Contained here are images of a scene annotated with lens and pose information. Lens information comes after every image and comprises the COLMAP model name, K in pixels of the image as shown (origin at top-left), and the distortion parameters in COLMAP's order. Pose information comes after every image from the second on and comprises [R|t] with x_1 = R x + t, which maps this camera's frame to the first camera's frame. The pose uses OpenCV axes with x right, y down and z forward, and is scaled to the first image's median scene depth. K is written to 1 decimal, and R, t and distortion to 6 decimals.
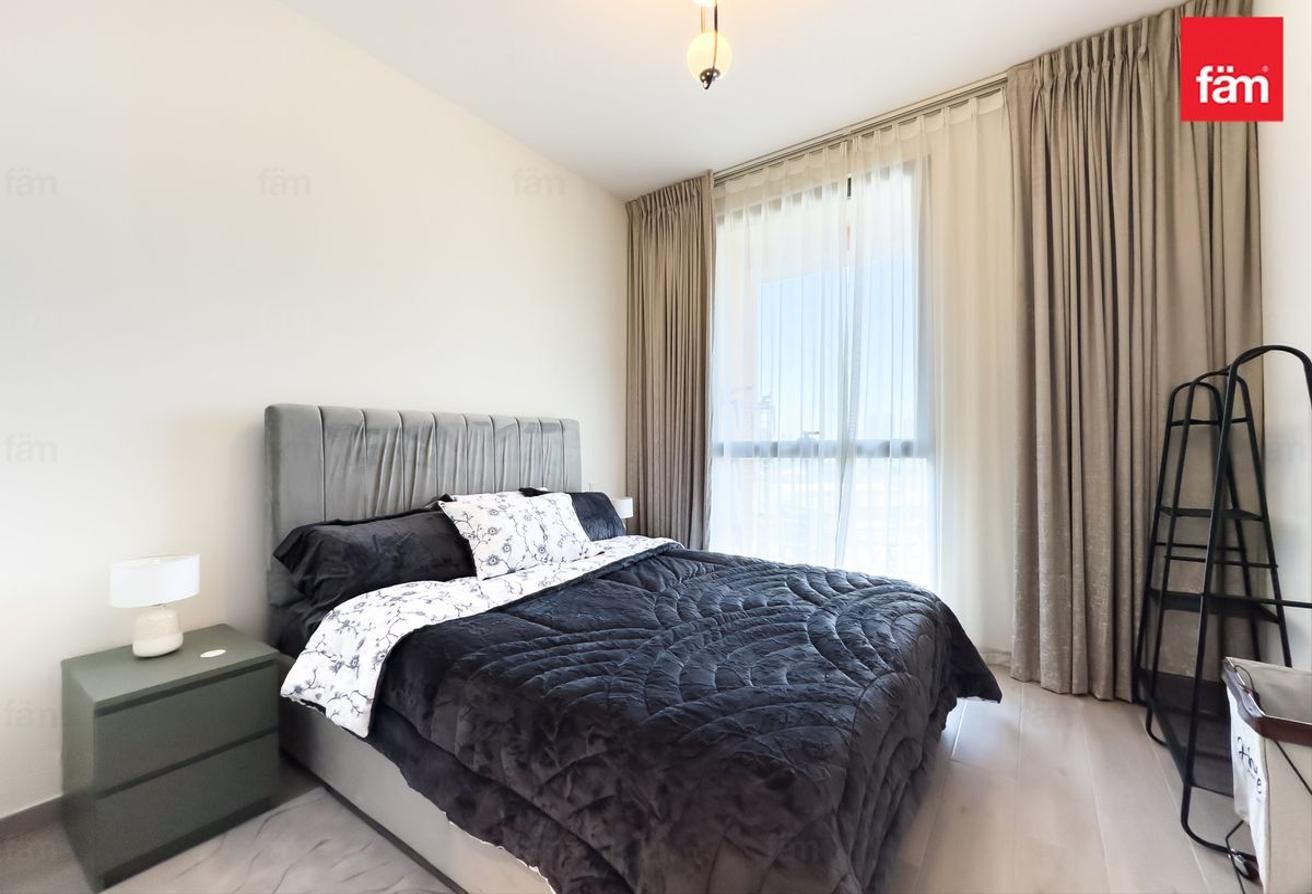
lens RADIAL K [[528.1, 0, 656.0], [0, 528.1, 447.0], [0, 0, 1]] dist [0.001101, 0.000077]
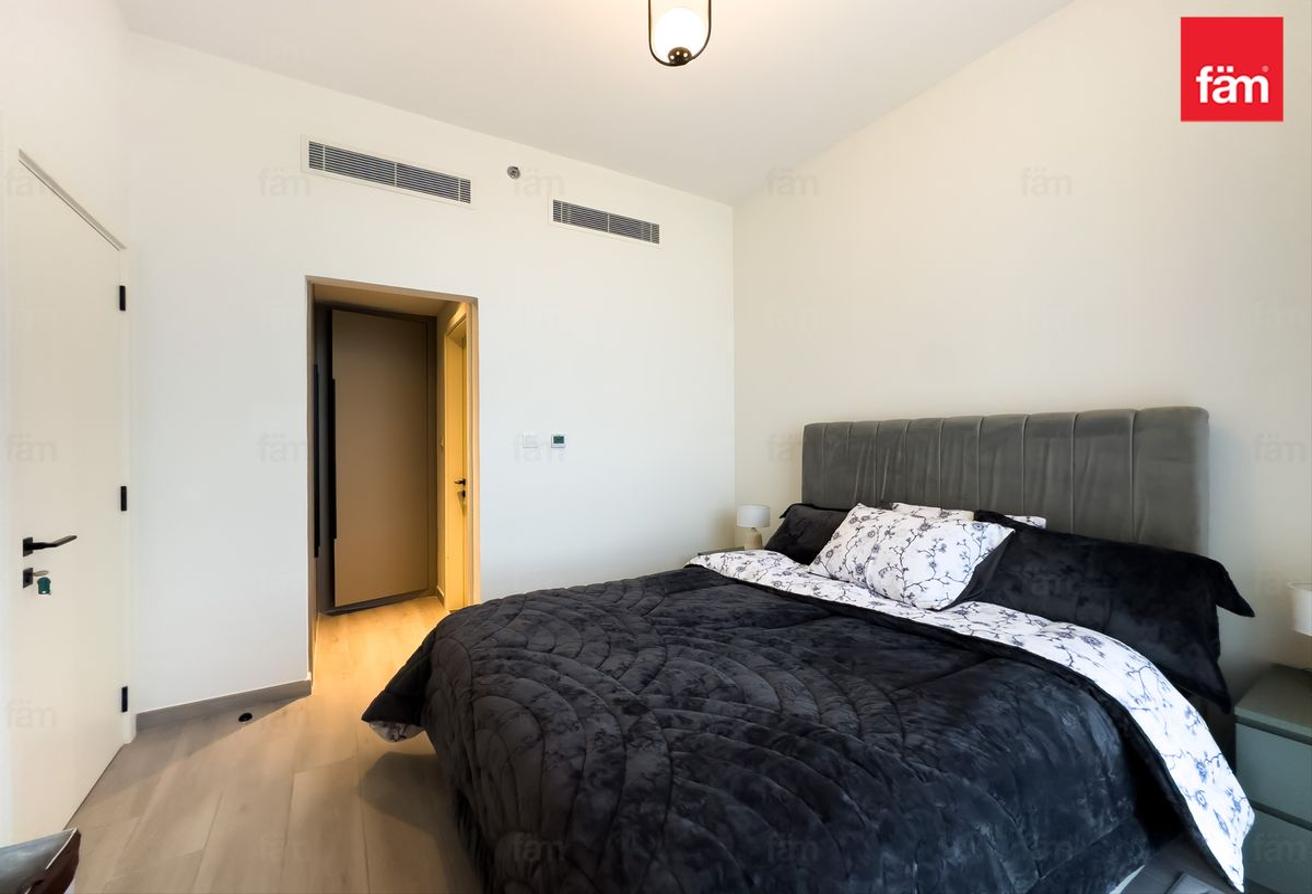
lens RADIAL K [[528.1, 0, 656.0], [0, 528.1, 447.0], [0, 0, 1]] dist [0.001101, 0.000077]
pose [[-0.415056, 0.012913, -0.909704, 0.730847], [0.014075, 0.999871, 0.007771, -0.031276], [0.909687, -0.009579, -0.415184, 1.002290]]
